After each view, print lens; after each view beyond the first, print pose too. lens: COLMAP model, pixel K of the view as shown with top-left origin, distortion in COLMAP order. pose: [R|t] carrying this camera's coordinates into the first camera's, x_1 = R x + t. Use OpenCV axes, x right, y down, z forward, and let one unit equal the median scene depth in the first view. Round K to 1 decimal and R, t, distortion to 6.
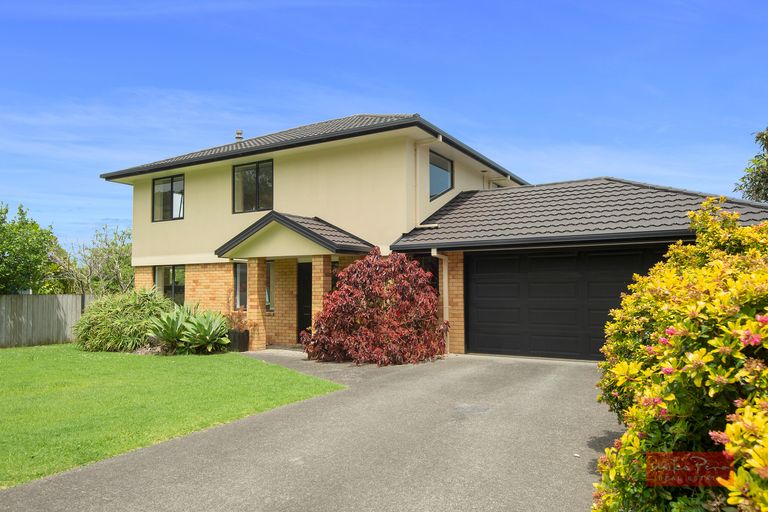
lens RADIAL K [[559.6, 0, 383.8], [0, 559.6, 257.1], [0, 0, 1]] dist [-0.011662, -0.002292]
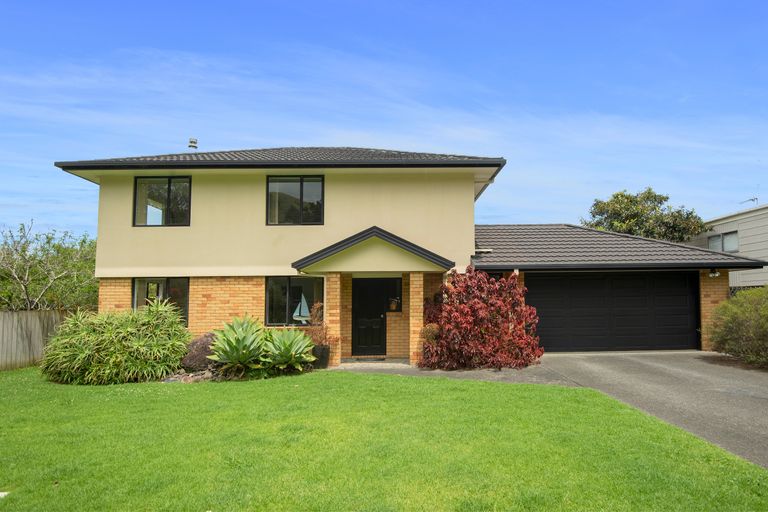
lens RADIAL K [[414.7, 0, 387.7], [0, 414.7, 283.8], [0, 0, 1]] dist [-0.023152, -0.000815]
pose [[0.850988, 0.020012, 0.524804, -0.502828], [-0.024286, 0.999704, 0.001259, 0.017747], [-0.524623, -0.013817, 0.851222, 0.311672]]
